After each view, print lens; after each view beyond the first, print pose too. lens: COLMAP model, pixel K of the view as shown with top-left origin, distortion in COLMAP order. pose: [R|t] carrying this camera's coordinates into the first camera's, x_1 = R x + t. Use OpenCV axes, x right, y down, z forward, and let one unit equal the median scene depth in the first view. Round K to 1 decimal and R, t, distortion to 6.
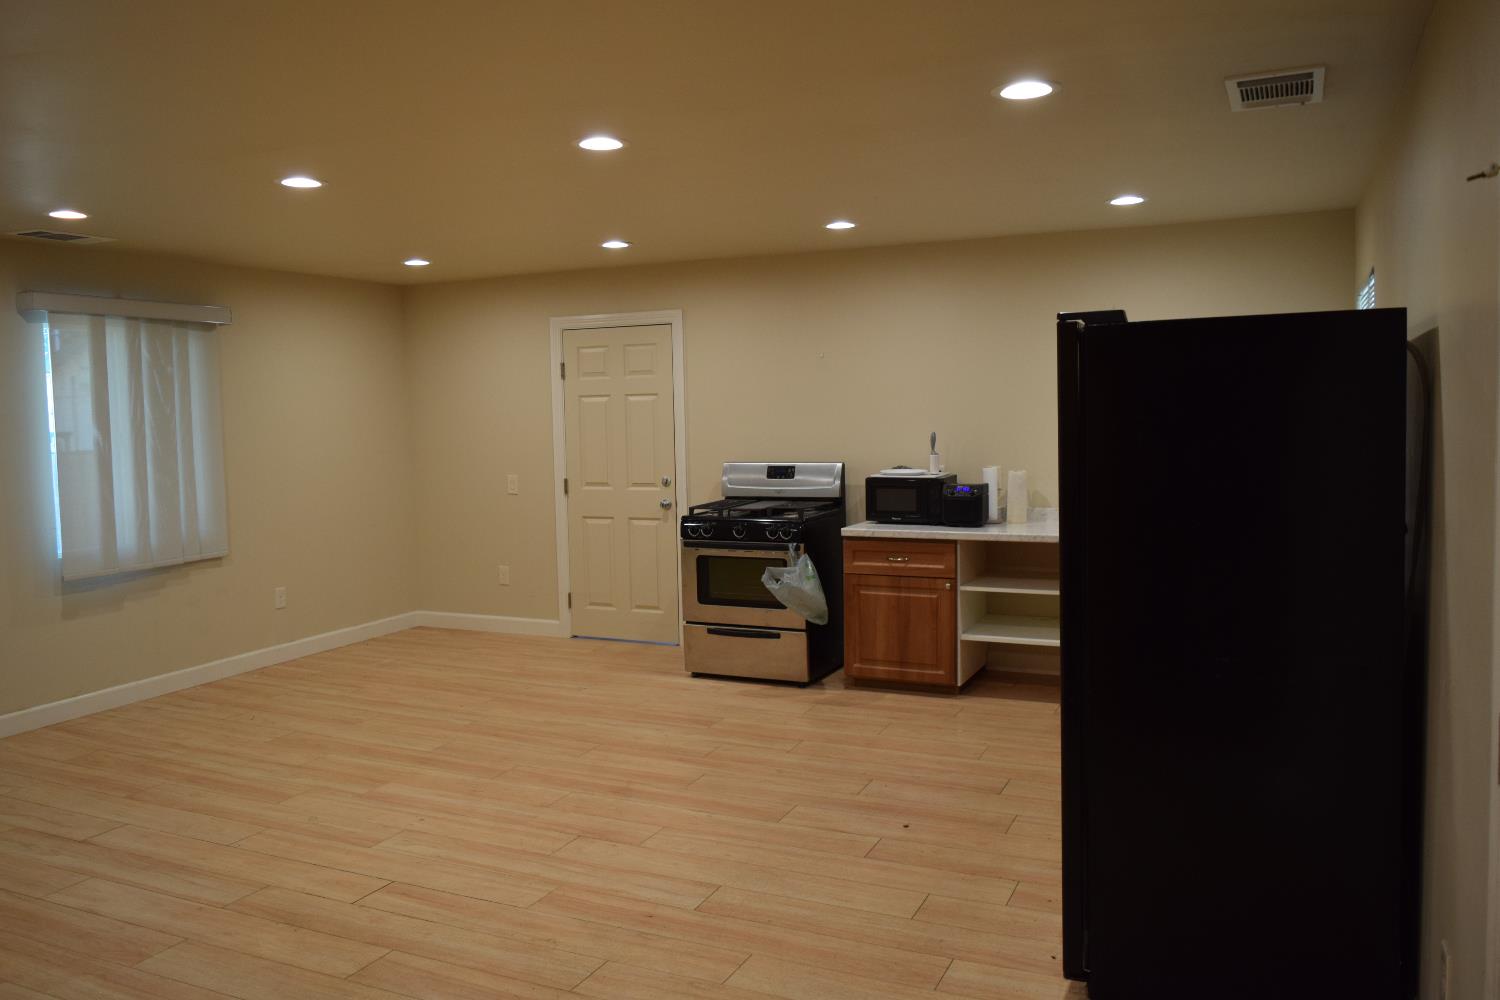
lens RADIAL K [[1160.0, 0, 748.0], [0, 1160.0, 492.6], [0, 0, 1]] dist [-0.019653, 0.012045]
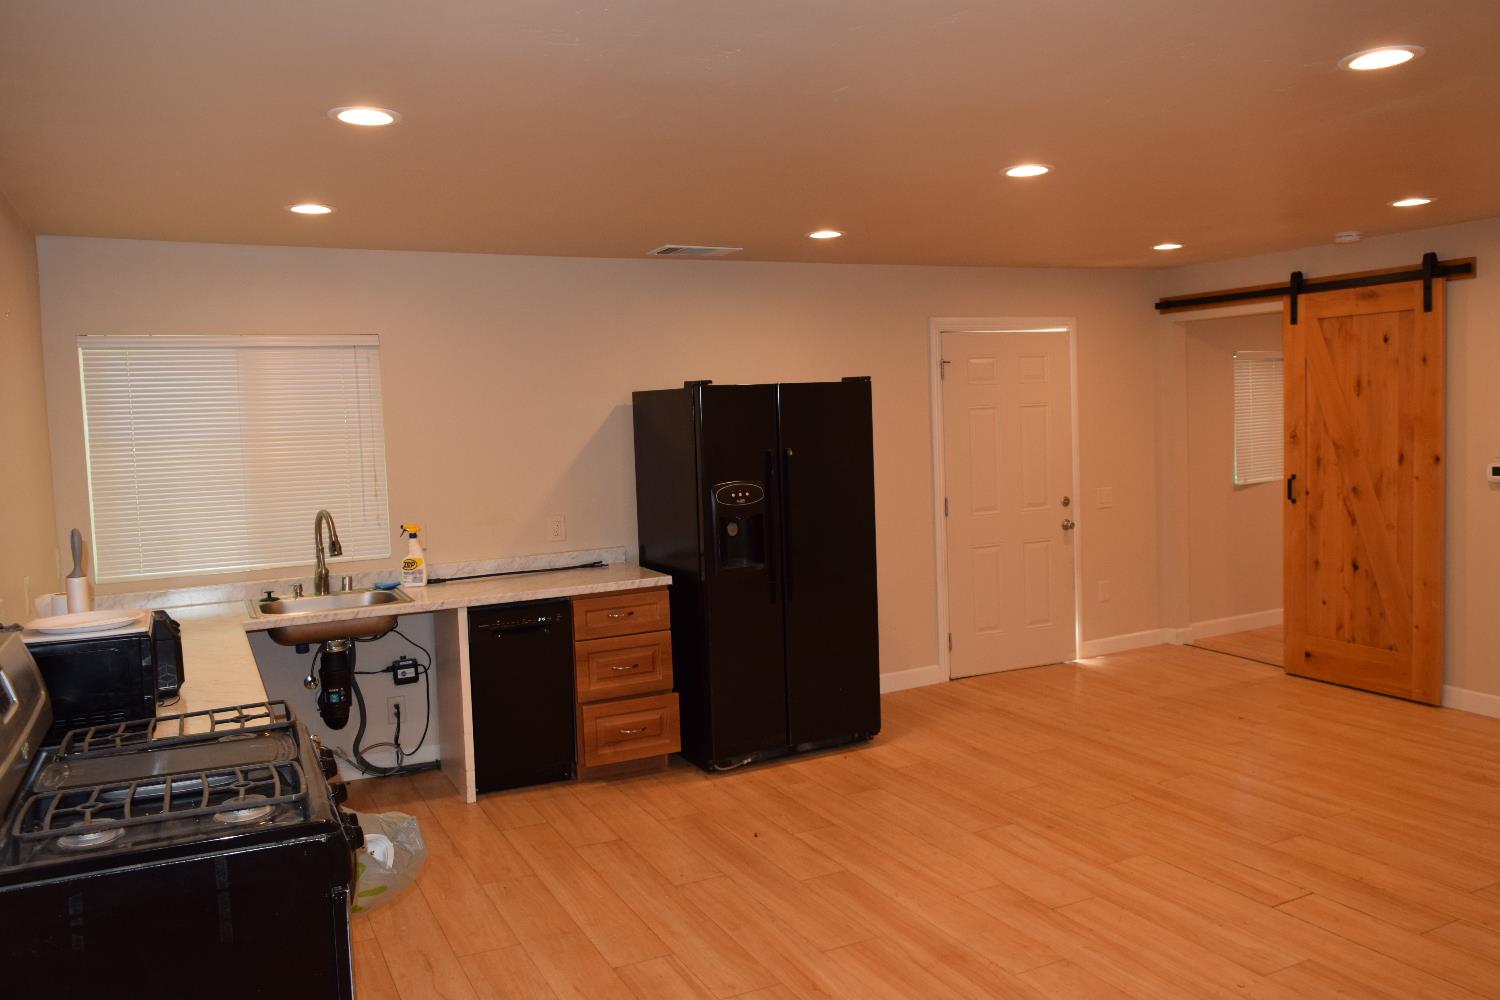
lens RADIAL K [[1160.0, 0, 748.0], [0, 1160.0, 492.6], [0, 0, 1]] dist [-0.019653, 0.012045]
pose [[-0.778706, 0.006130, 0.627359, -0.503835], [0.100887, 0.988163, 0.115570, -0.135735], [-0.619224, 0.153288, -0.770107, 1.724622]]
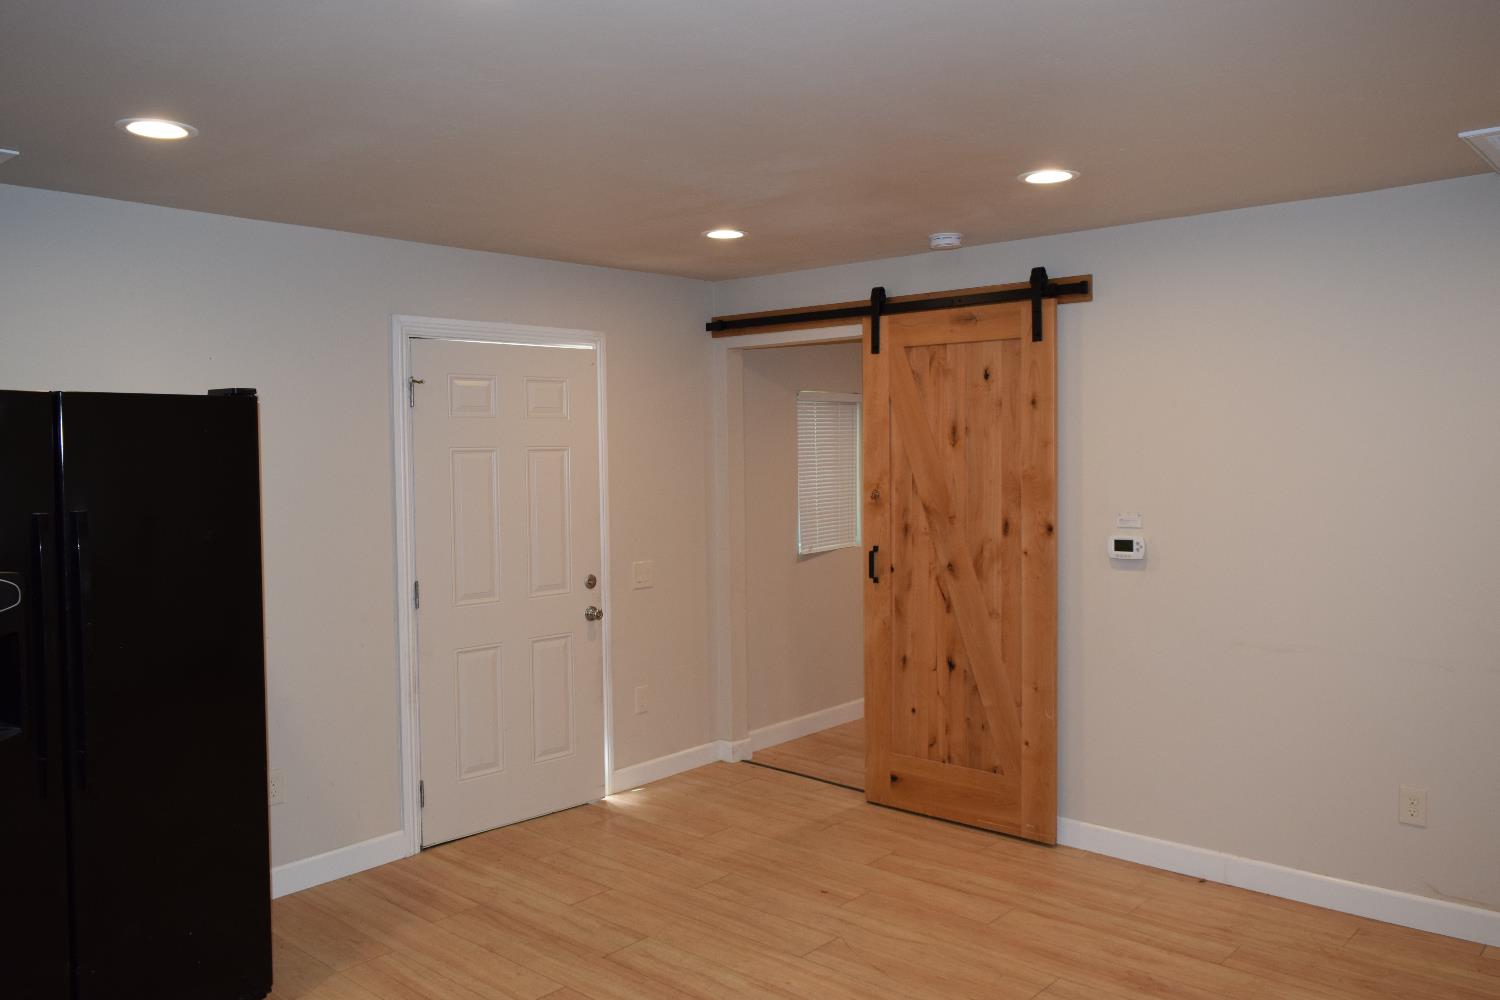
lens RADIAL K [[1160.0, 0, 748.0], [0, 1160.0, 492.6], [0, 0, 1]] dist [-0.019653, 0.012045]
pose [[-0.956347, 0.021368, 0.291451, -0.341988], [0.053254, 0.993367, 0.101913, -0.095813], [-0.287340, 0.112985, -0.951141, 1.295034]]
